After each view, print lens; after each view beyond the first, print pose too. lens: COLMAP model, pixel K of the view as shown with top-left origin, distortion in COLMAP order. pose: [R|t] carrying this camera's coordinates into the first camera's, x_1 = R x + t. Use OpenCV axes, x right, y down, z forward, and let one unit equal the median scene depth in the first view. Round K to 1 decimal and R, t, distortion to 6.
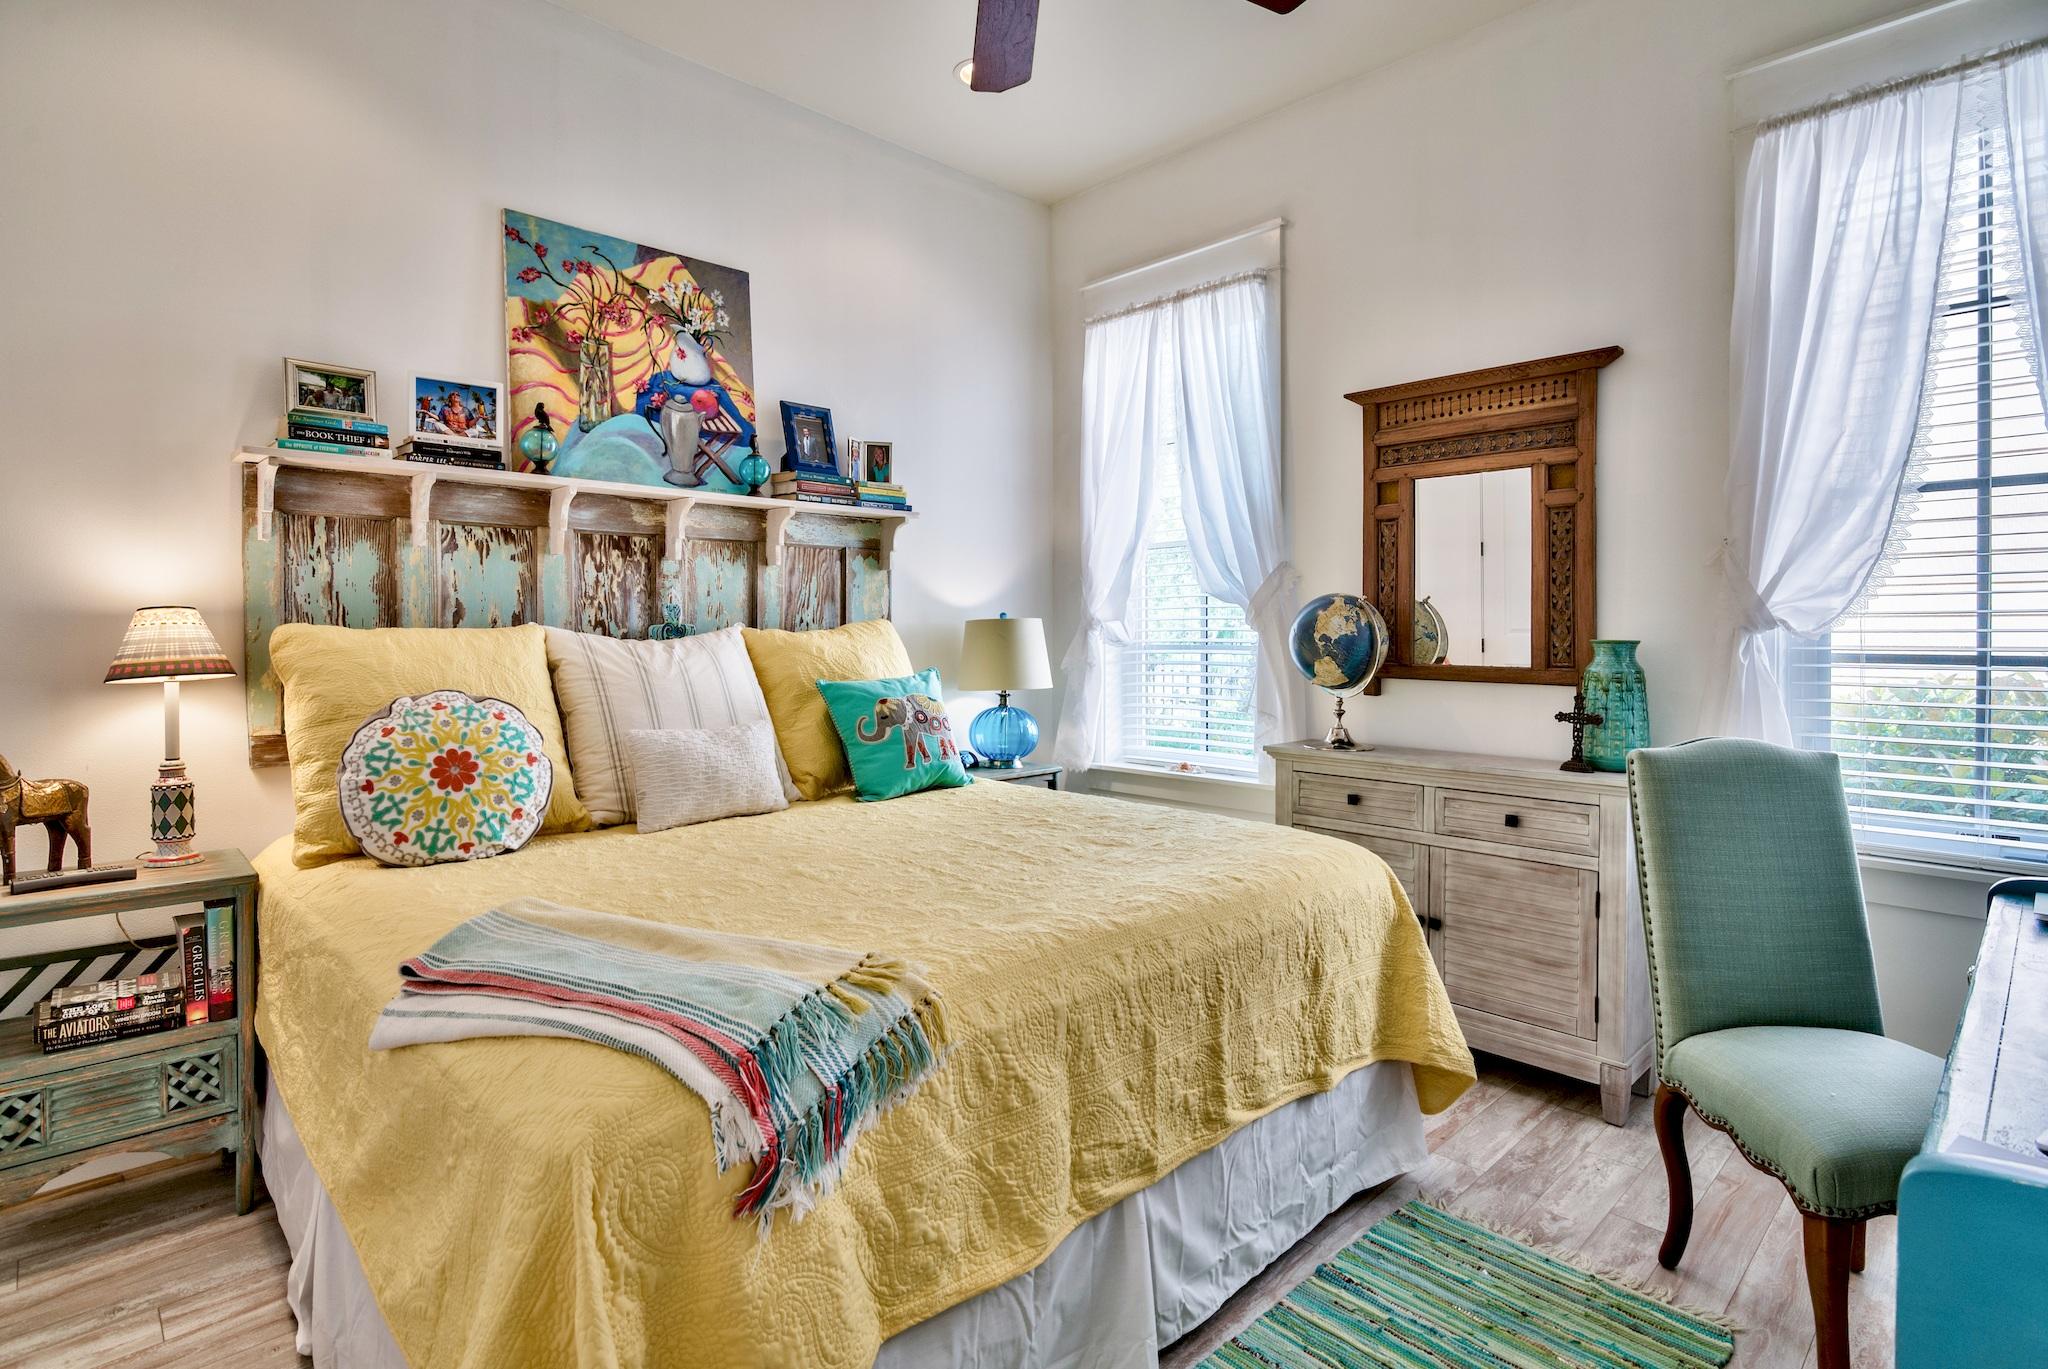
lens RADIAL K [[1011.2, 0, 947.4], [0, 1011.2, 633.0], [0, 0, 1]] dist [0.008140, -0.001172]
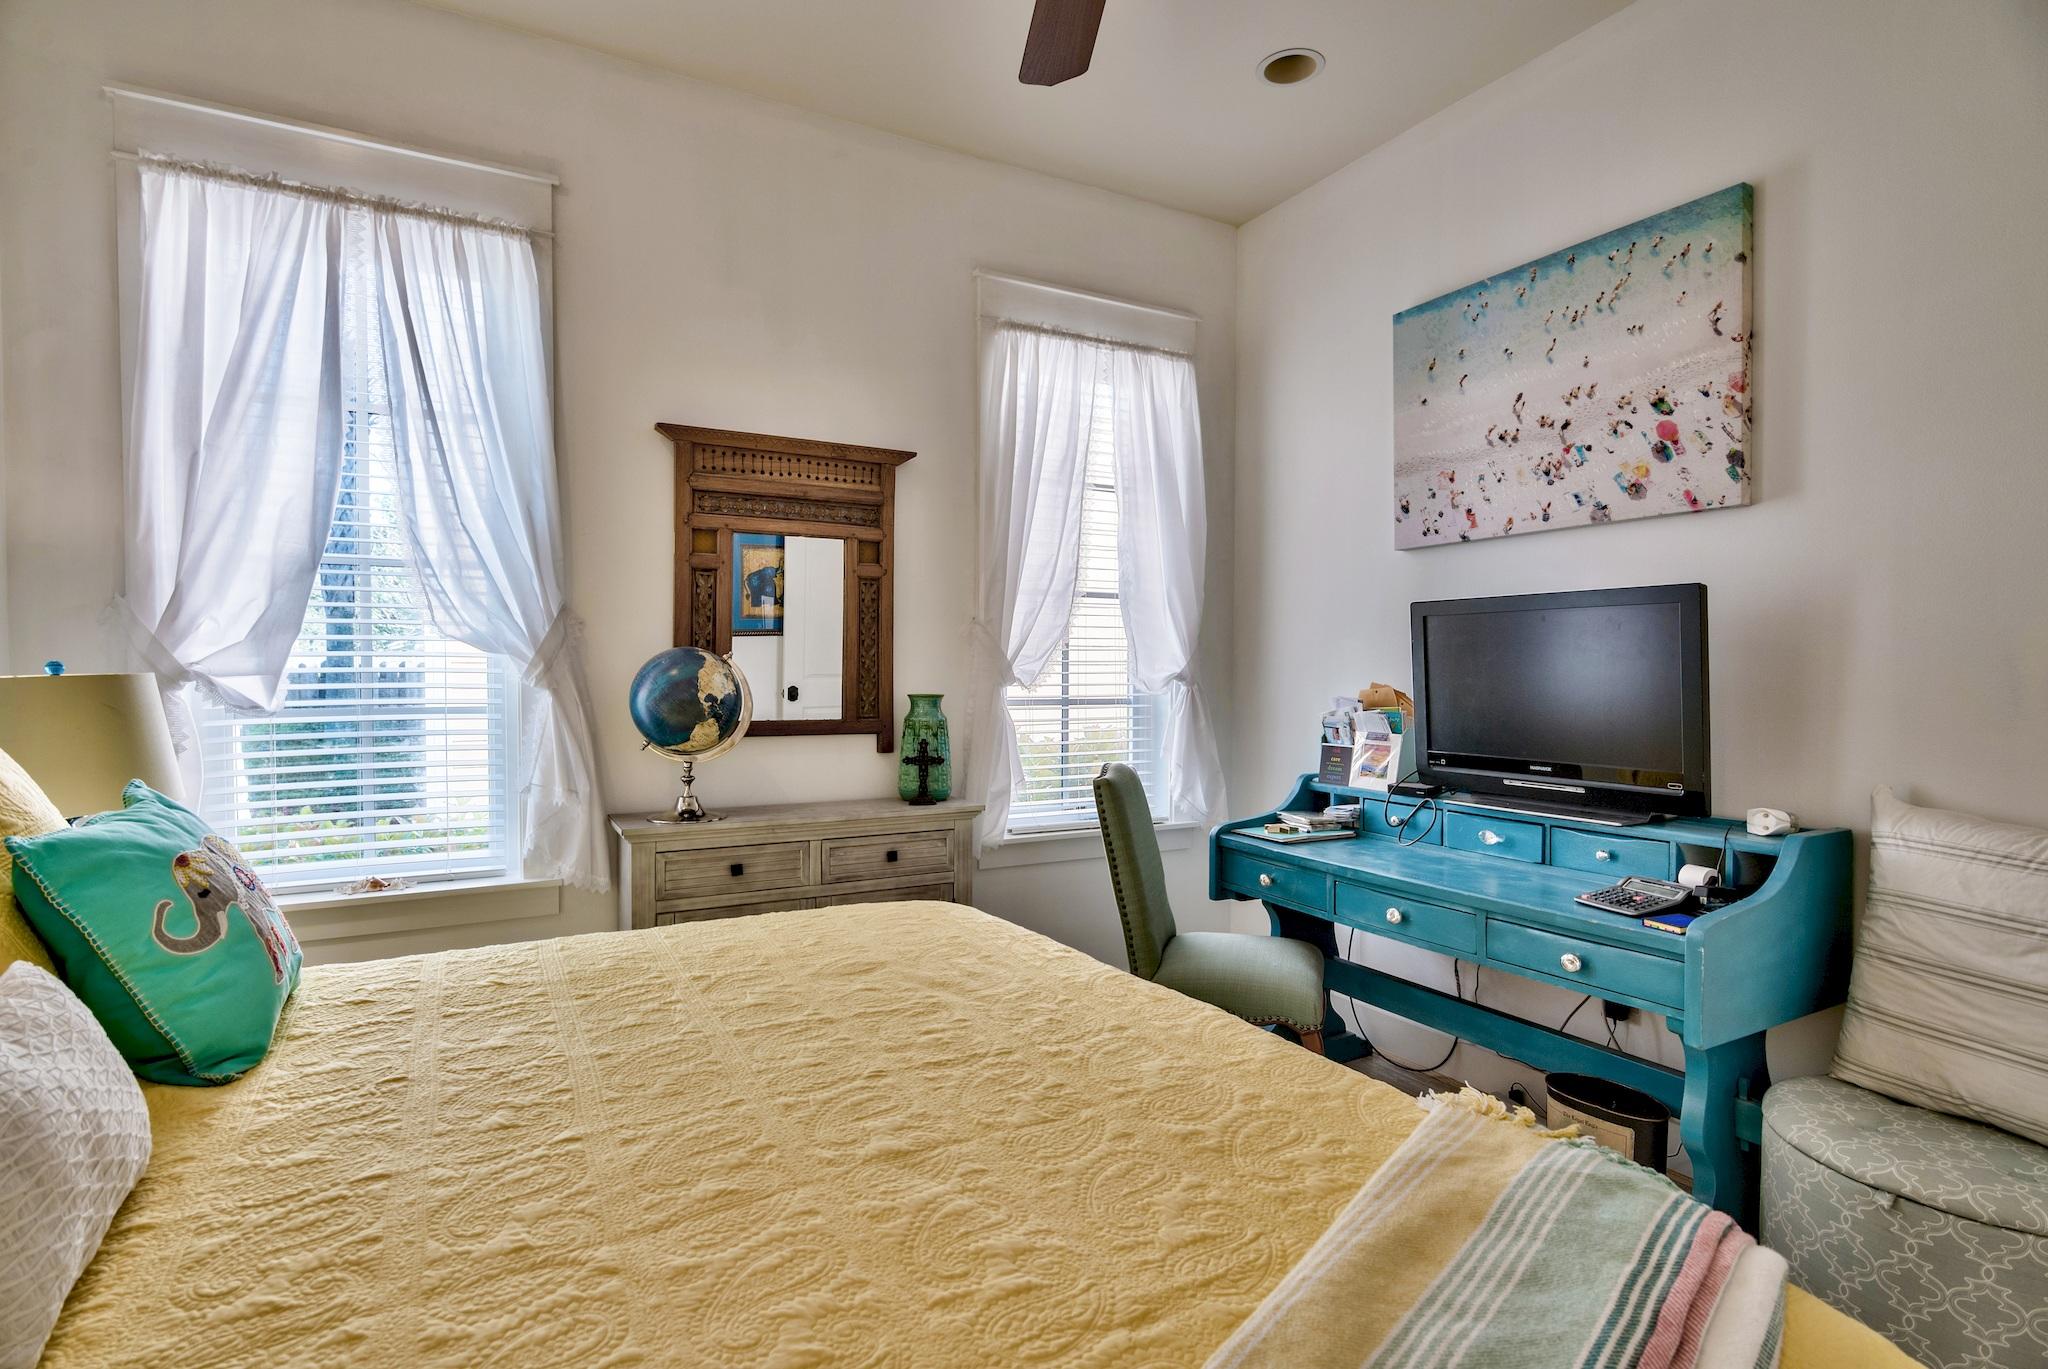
lens RADIAL K [[1011.2, 0, 1019.4], [0, 1011.2, 687.4], [0, 0, 1]] dist [0.008140, -0.001172]
pose [[0.234551, -0.019431, 0.971910, -0.453234], [0.000259, 0.999801, 0.019926, -0.023127], [-0.972104, -0.004422, 0.234510, 0.540981]]
